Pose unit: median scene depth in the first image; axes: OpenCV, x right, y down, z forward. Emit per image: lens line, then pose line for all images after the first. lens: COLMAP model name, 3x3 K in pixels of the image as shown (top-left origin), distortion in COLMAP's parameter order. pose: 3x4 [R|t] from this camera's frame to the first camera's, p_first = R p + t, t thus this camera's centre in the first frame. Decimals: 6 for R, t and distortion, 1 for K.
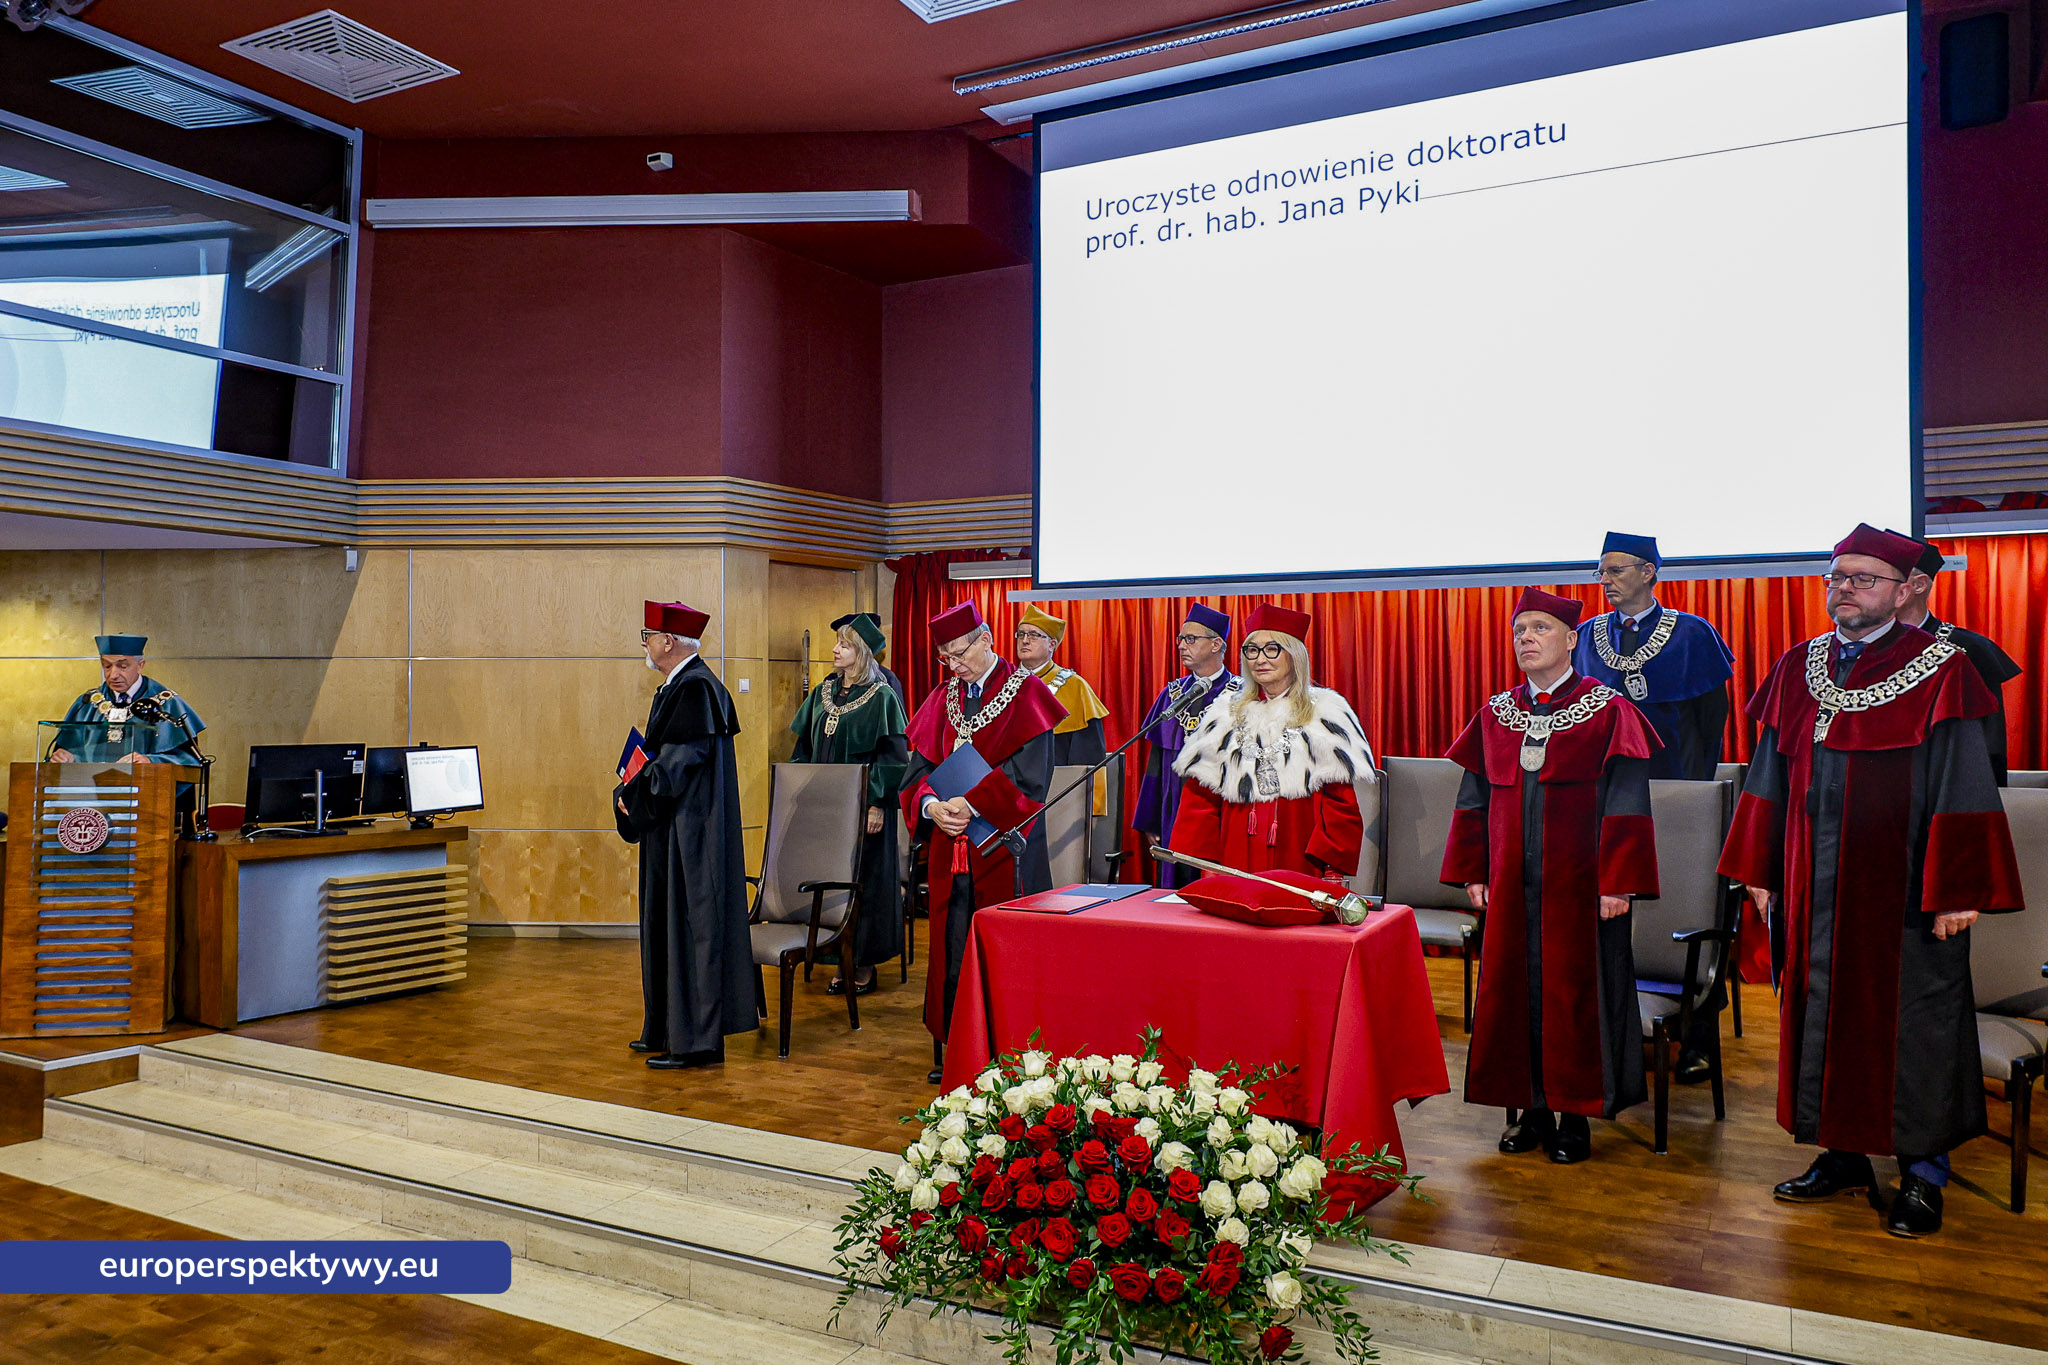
lens RADIAL K [[1485.0, 0, 945.1], [0, 1485.0, 693.4], [0, 0, 1]] dist [-0.002593, 0.001317]
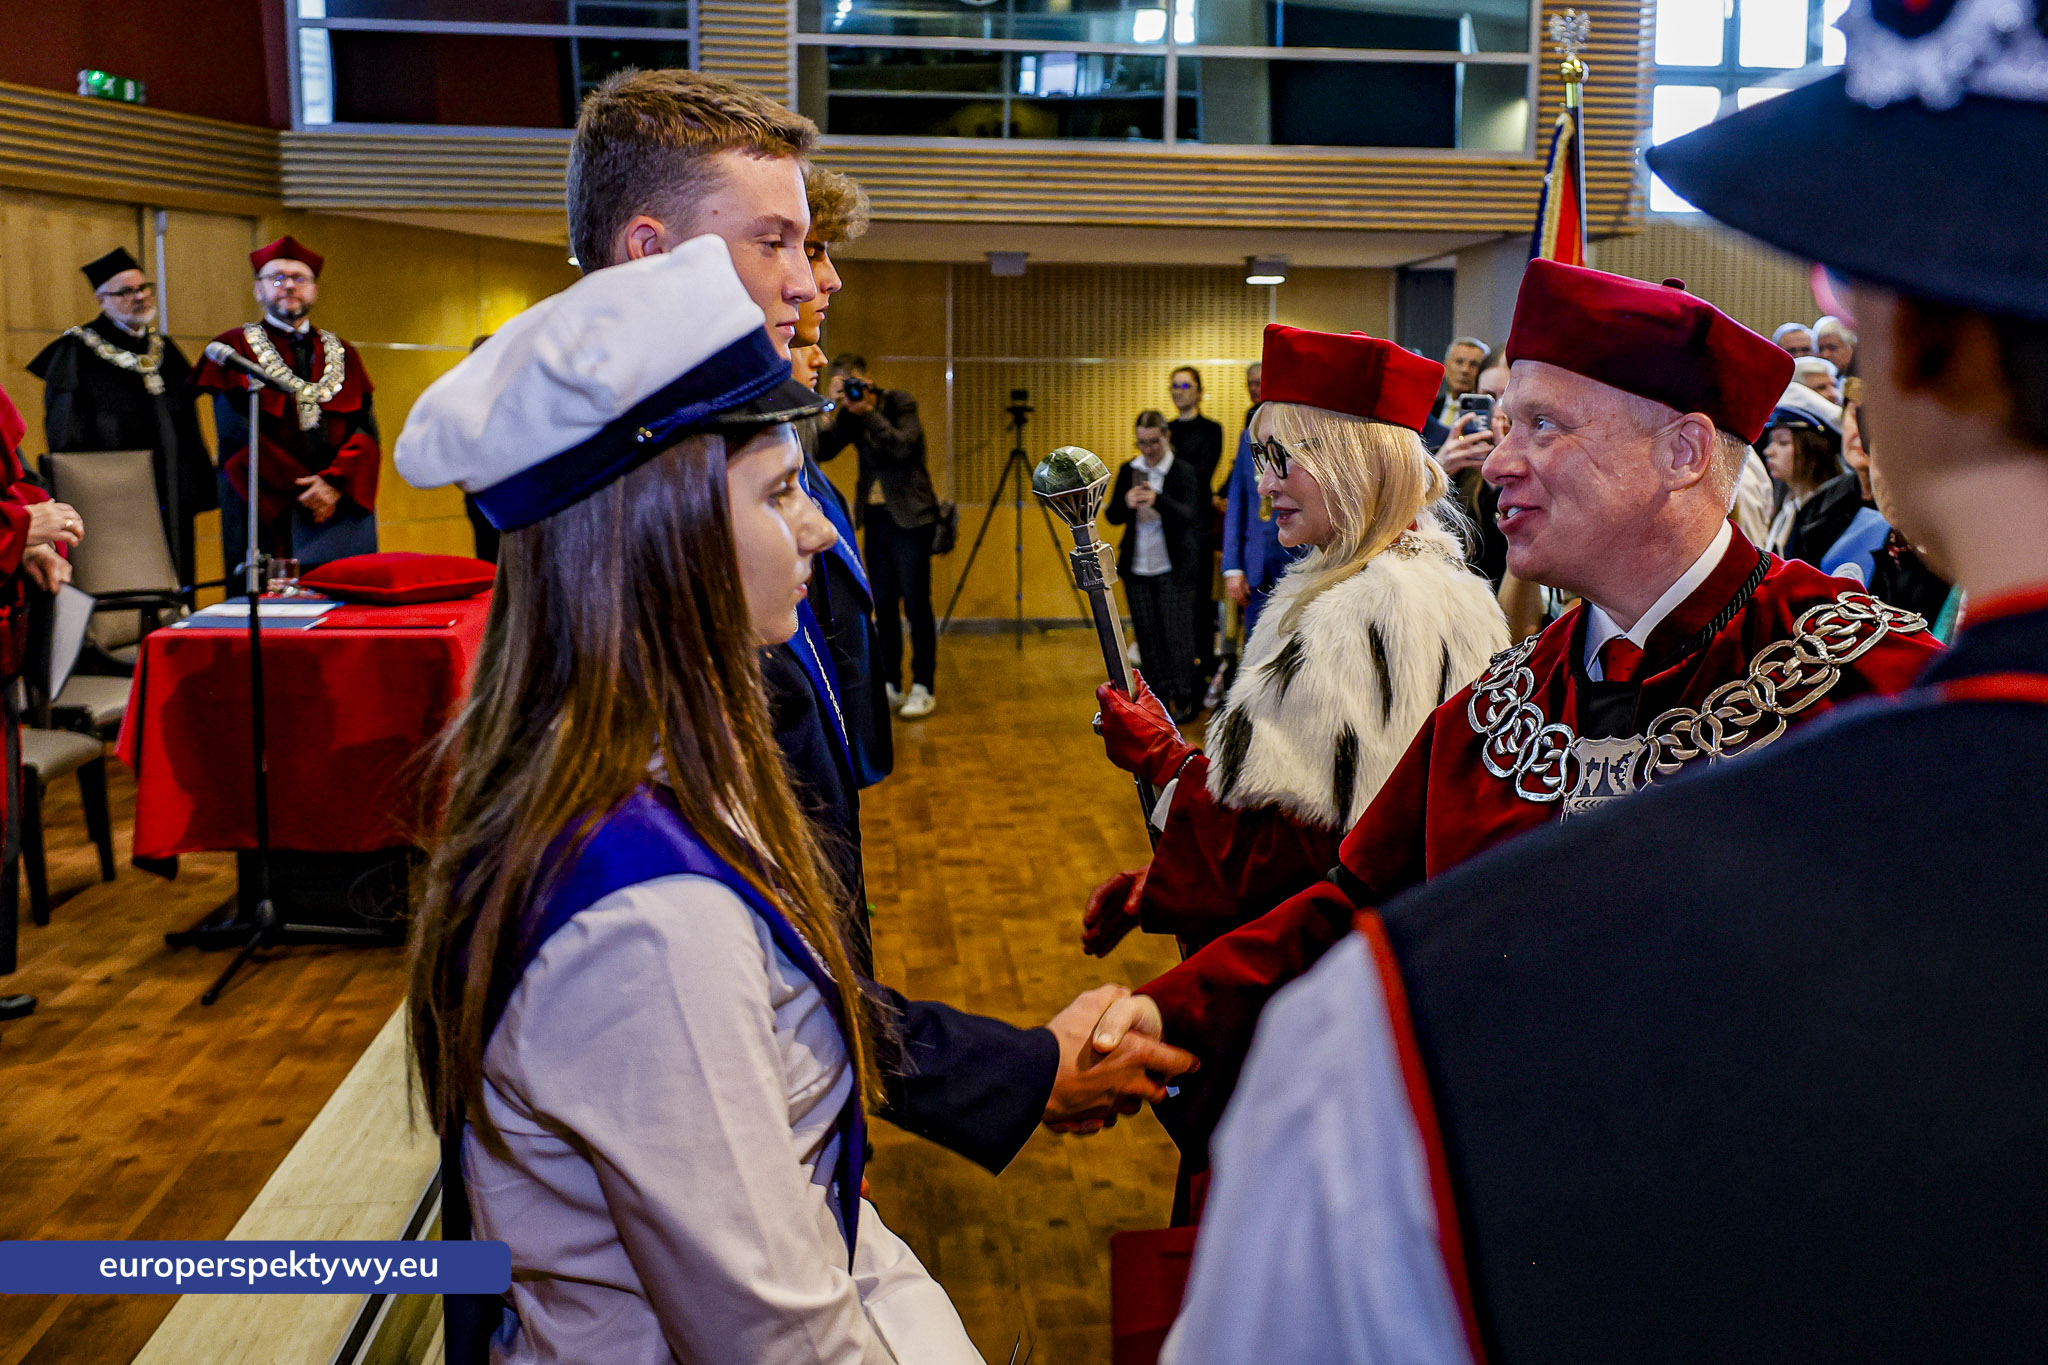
lens RADIAL K [[2062.7, 0, 1105.9], [0, 2062.7, 619.2], [0, 0, 1]] dist [0.009673, 0.005886]
pose [[-0.588720, -0.089722, 0.803342, -0.717990], [-0.011546, 0.994653, 0.102627, 0.011227], [-0.808254, 0.051143, -0.586608, 0.896923]]
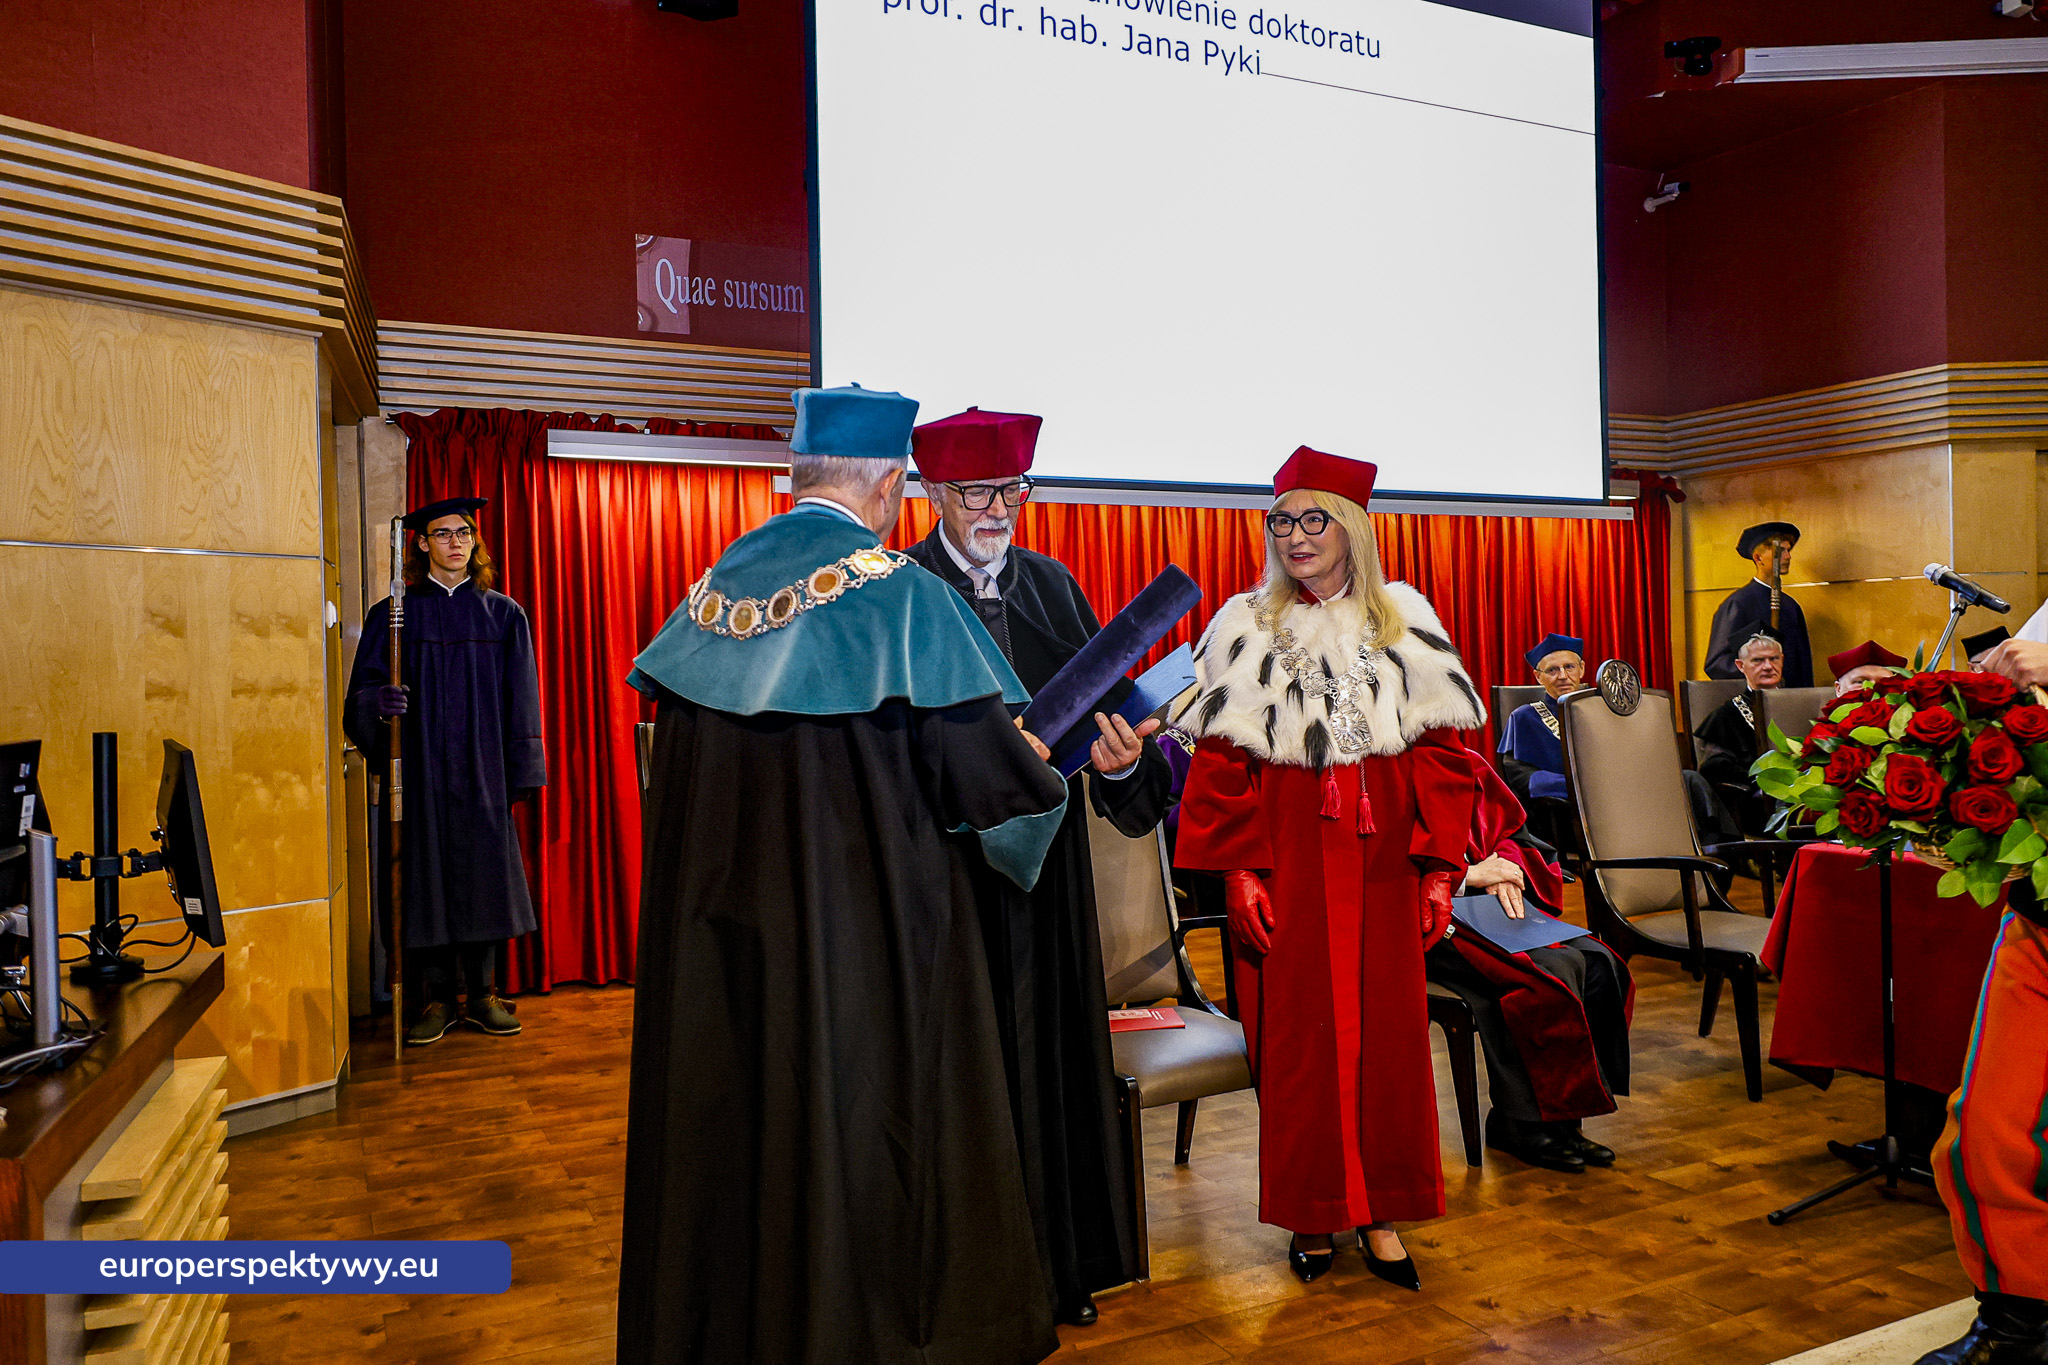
lens RADIAL K [[1462.6, 0, 983.1], [0, 1462.6, 691.1], [0, 0, 1]] dist [-0.006338, 0.005334]
pose [[0.585448, -0.026286, 0.810284, -0.542419], [0.020937, 0.999631, 0.017301, 0.022668], [-0.810439, 0.006836, 0.585783, 0.671532]]
